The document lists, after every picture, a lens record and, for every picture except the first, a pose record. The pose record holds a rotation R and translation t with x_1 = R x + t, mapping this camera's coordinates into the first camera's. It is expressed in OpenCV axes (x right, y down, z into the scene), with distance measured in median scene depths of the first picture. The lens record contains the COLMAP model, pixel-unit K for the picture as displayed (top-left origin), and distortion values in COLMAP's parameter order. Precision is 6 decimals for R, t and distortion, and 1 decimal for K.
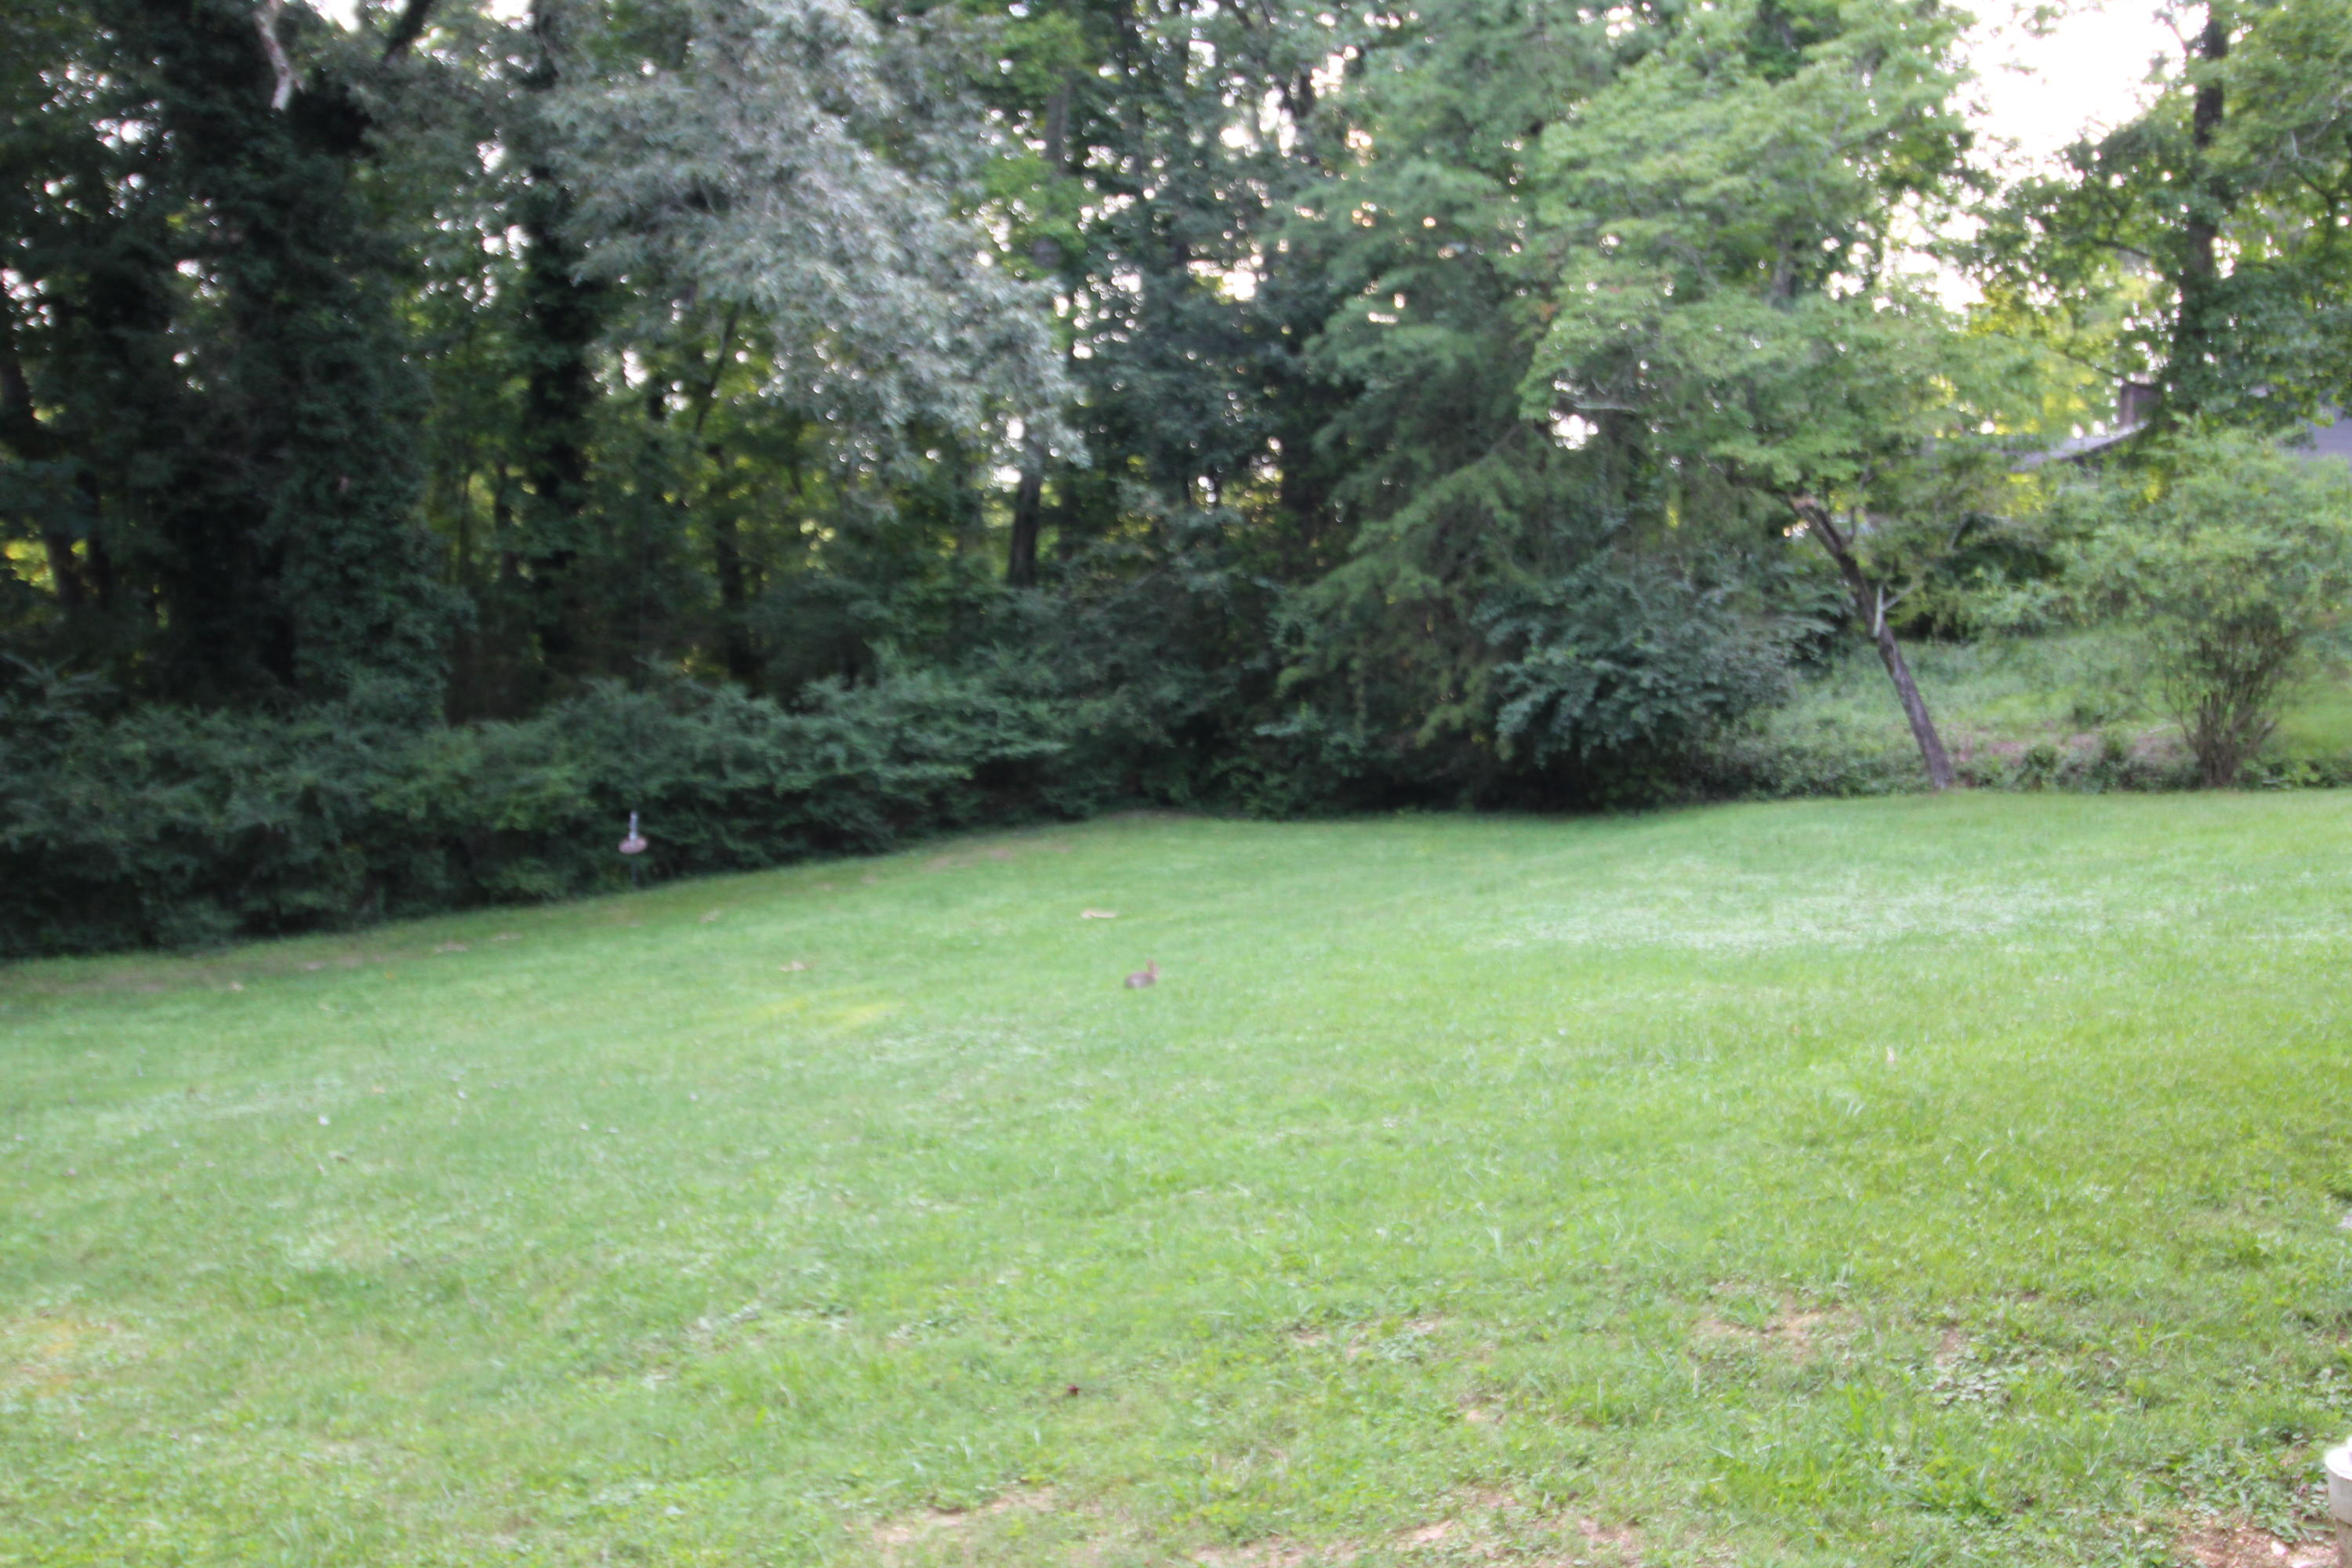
lens RADIAL K [[1855.3, 0, 1172.2], [0, 1855.3, 778.5], [0, 0, 1]] dist [0.011087, -0.004711]
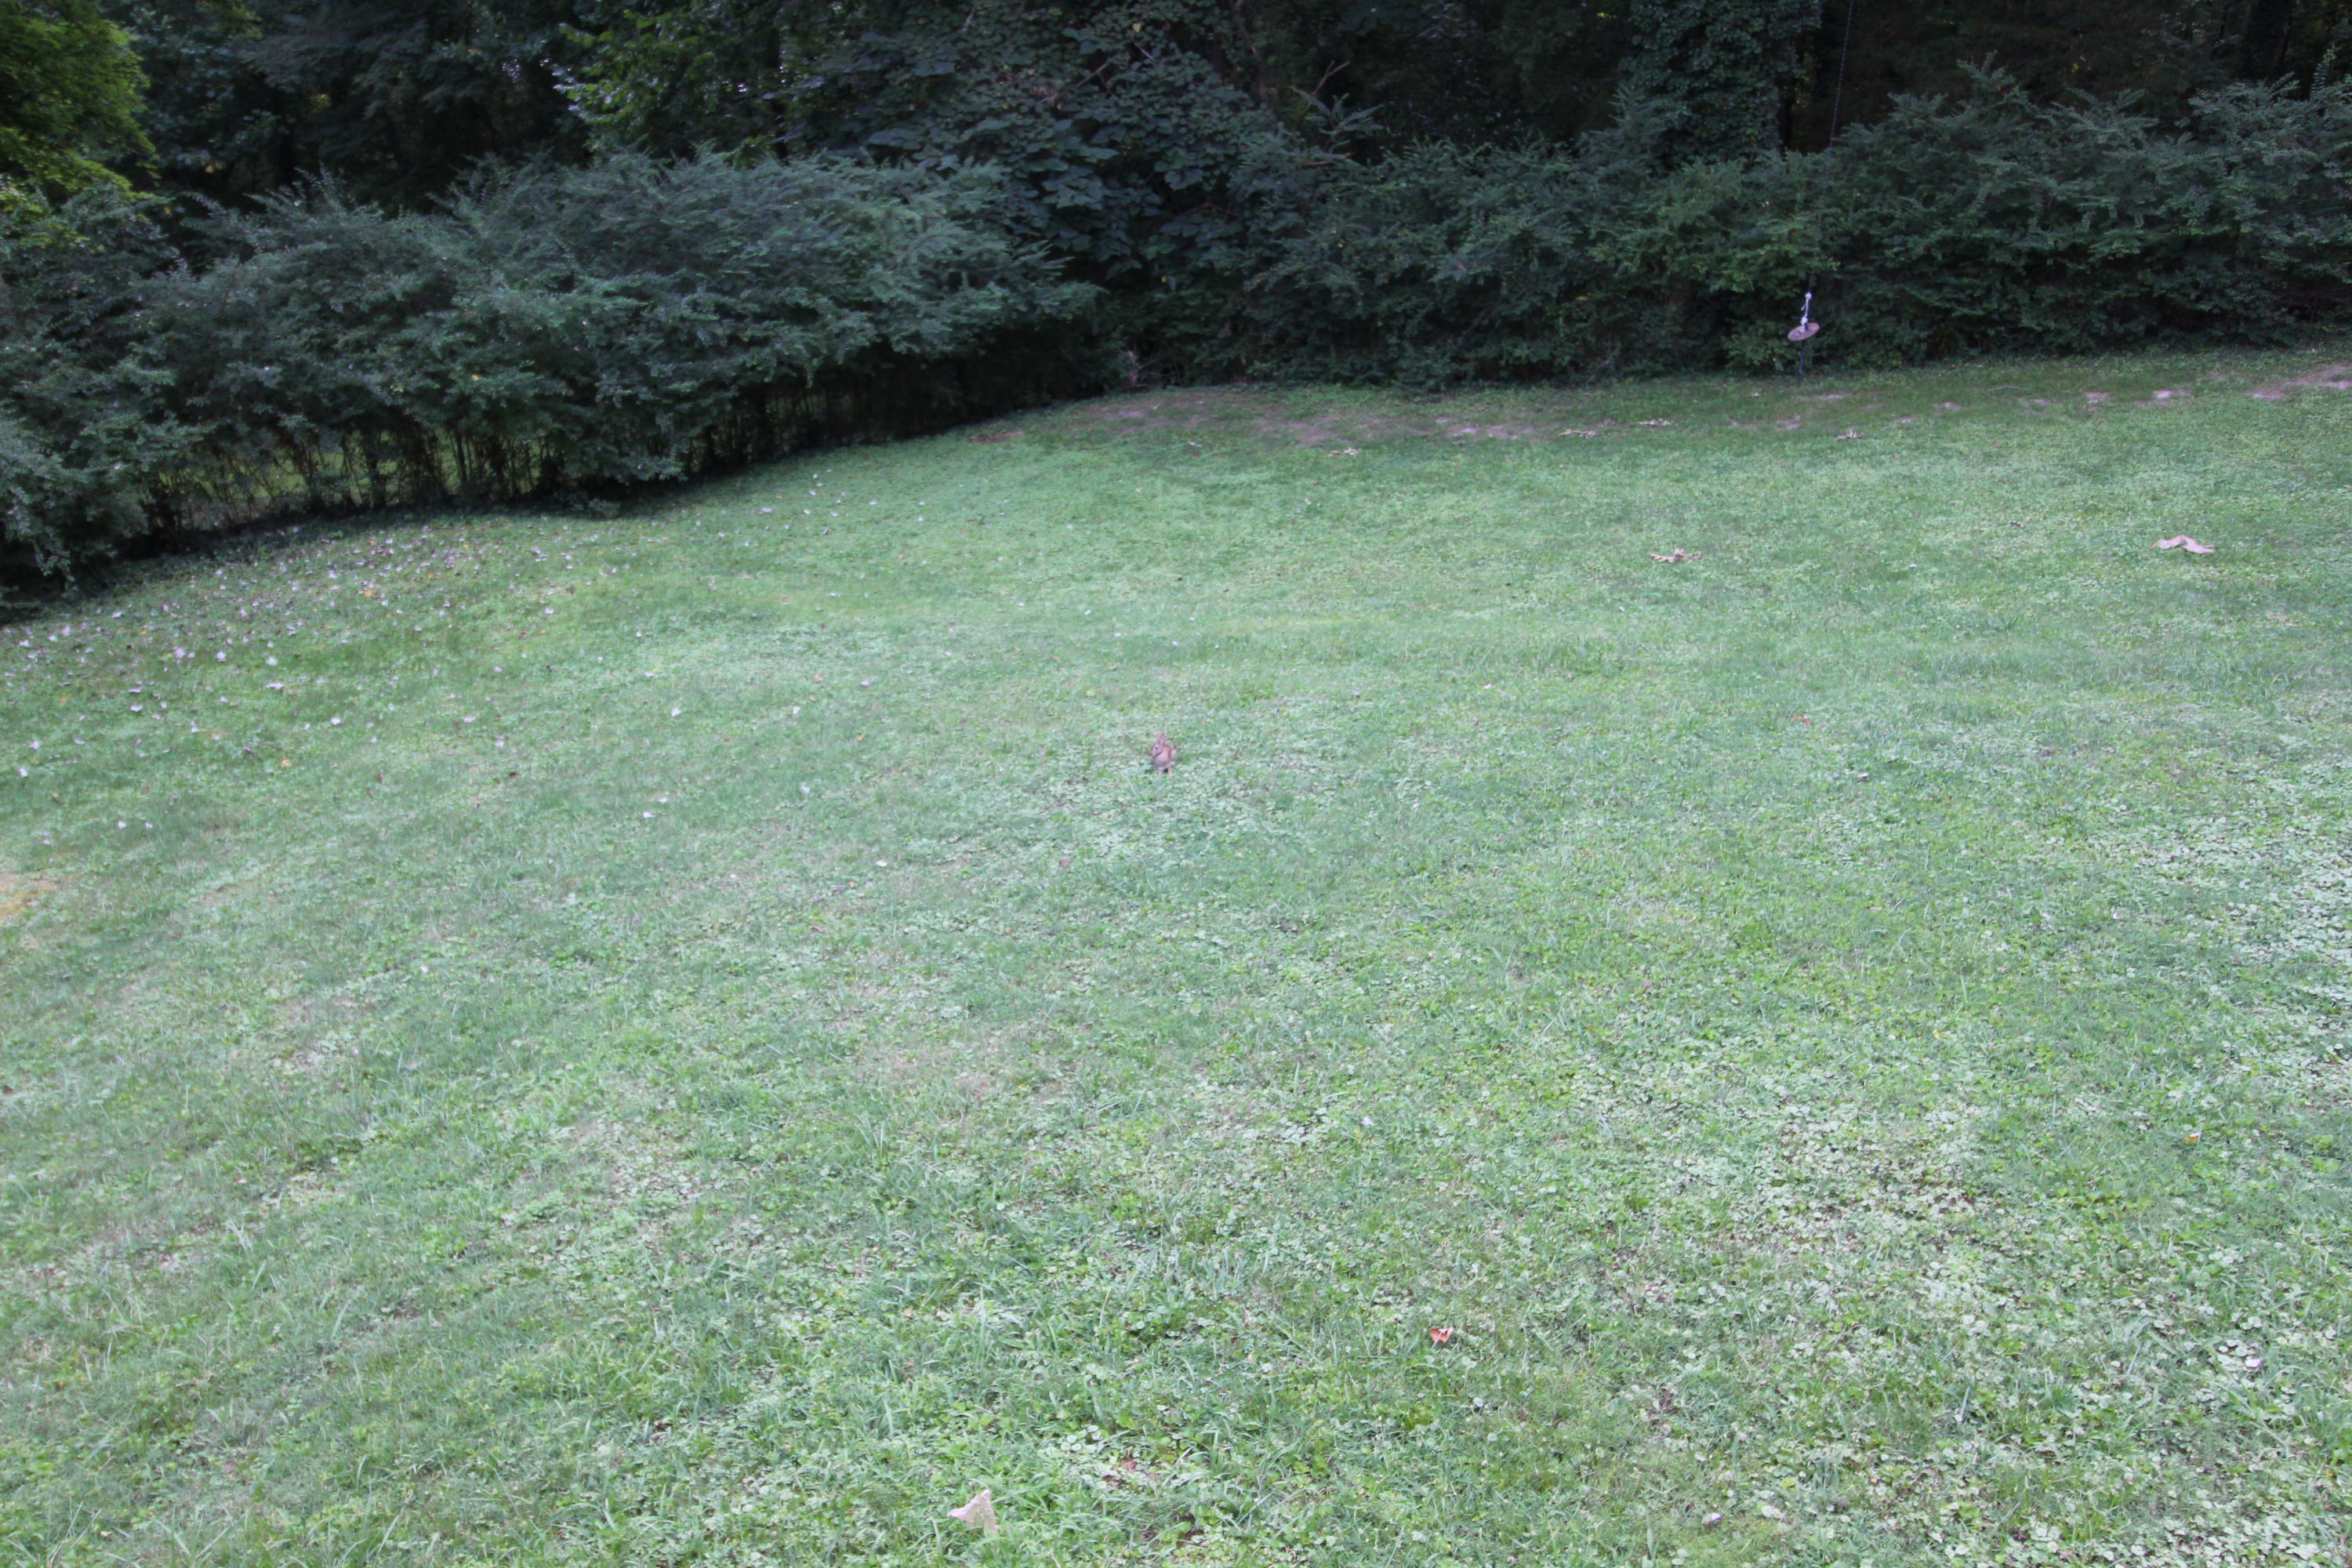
lens RADIAL K [[1855.3, 0, 1151.0], [0, 1855.3, 818.1], [0, 0, 1]] dist [0.011087, -0.004711]
pose [[0.552109, 0.312693, -0.772916, 0.231368], [0.007663, 0.925069, 0.379722, -0.071367], [0.833737, -0.215571, 0.508342, 0.241484]]
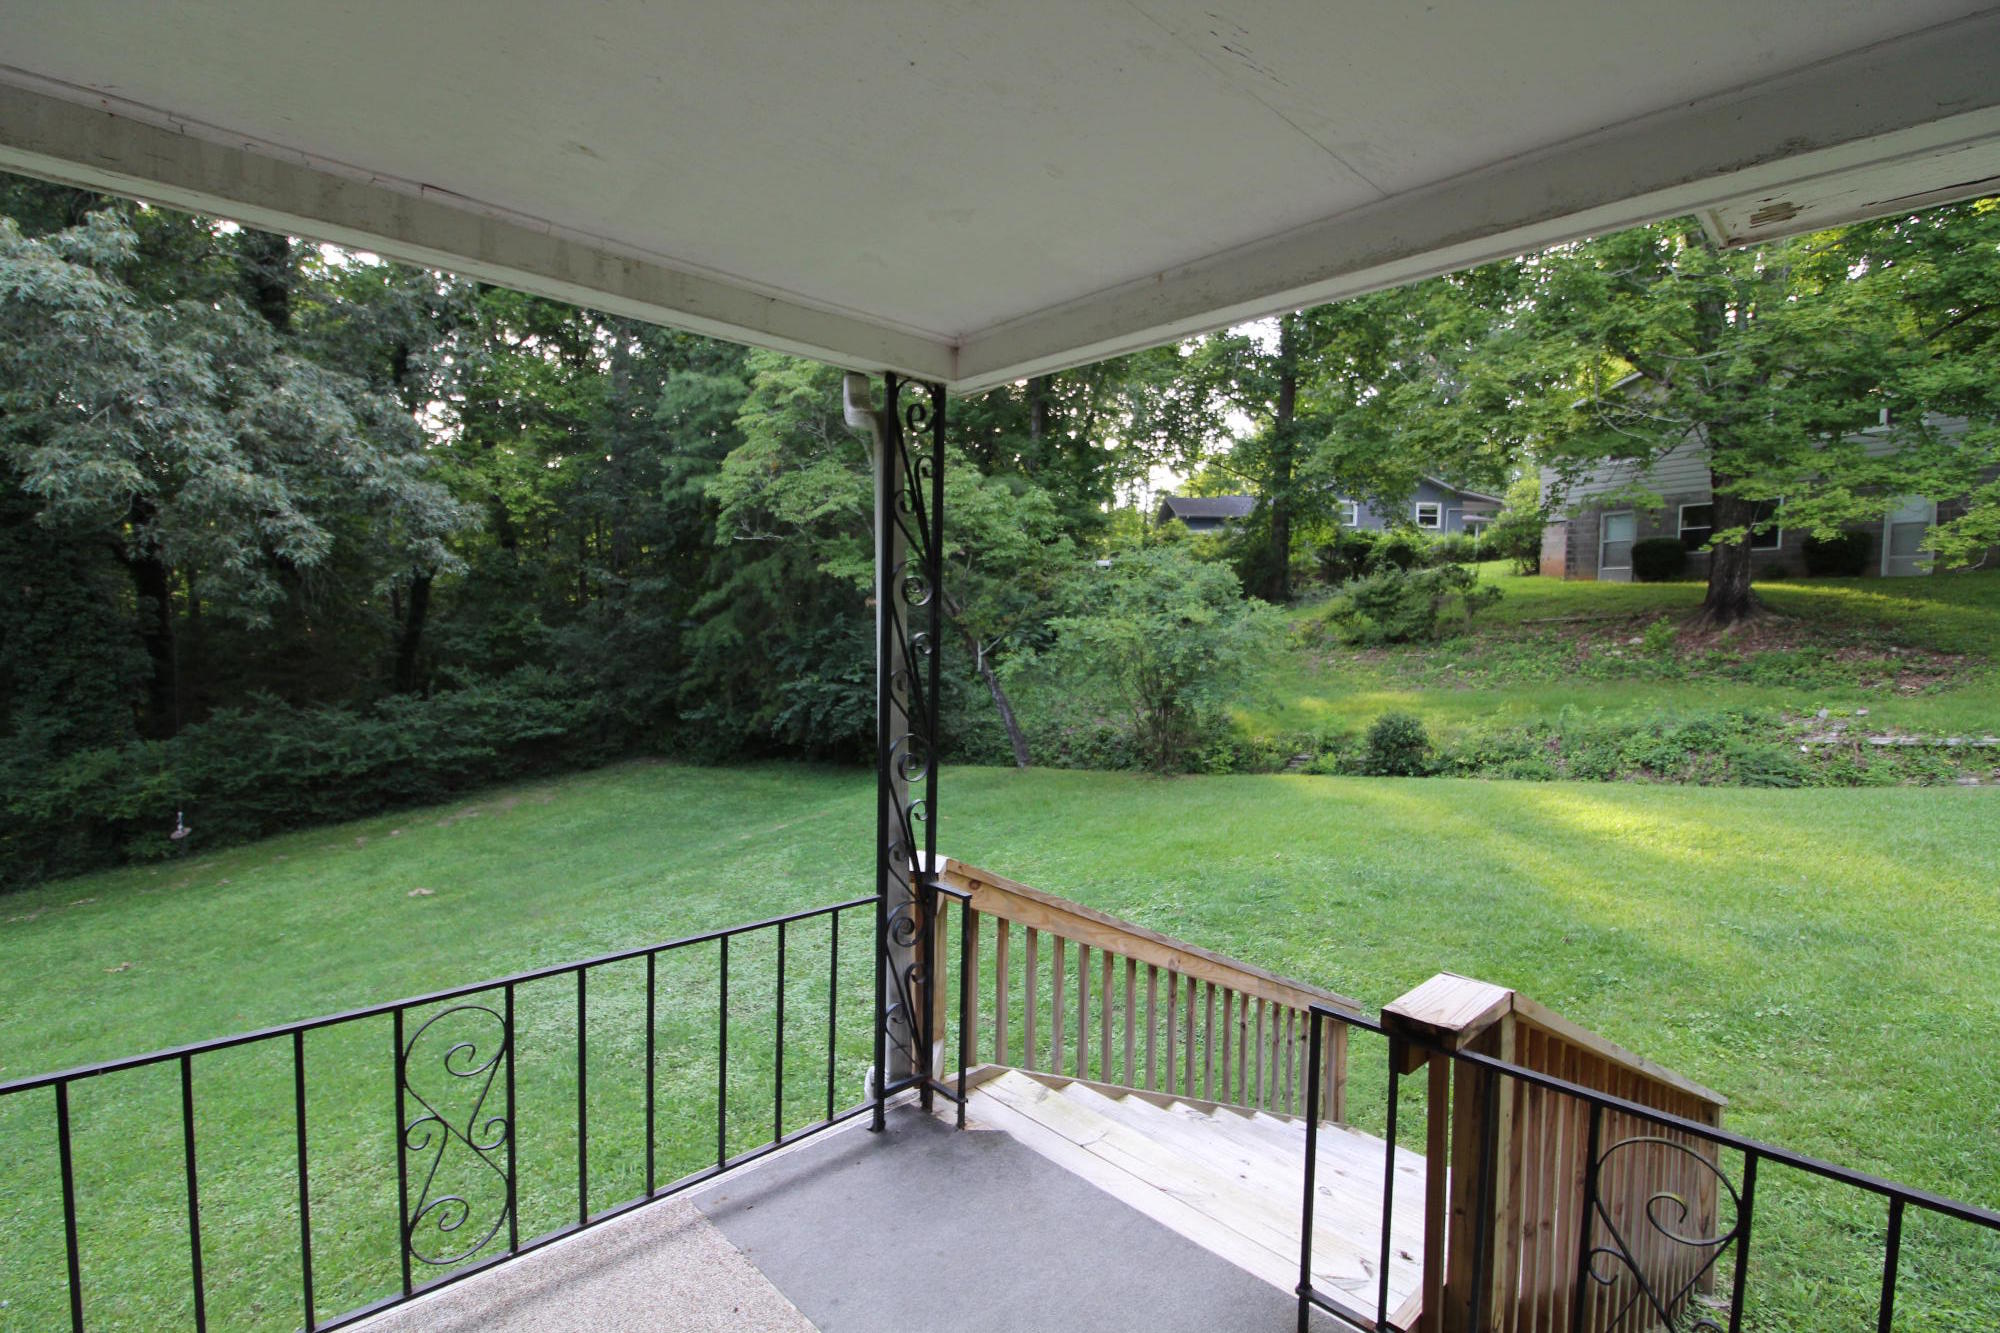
lens RADIAL K [[926.2, 0, 1000.2], [0, 926.2, 677.4], [0, 0, 1]] dist [-0.007429, -0.010480]
pose [[0.995409, -0.035709, 0.088803, 0.269482], [0.033744, 0.999154, 0.023525, -0.074039], [-0.089568, -0.020420, 0.995771, 0.178063]]
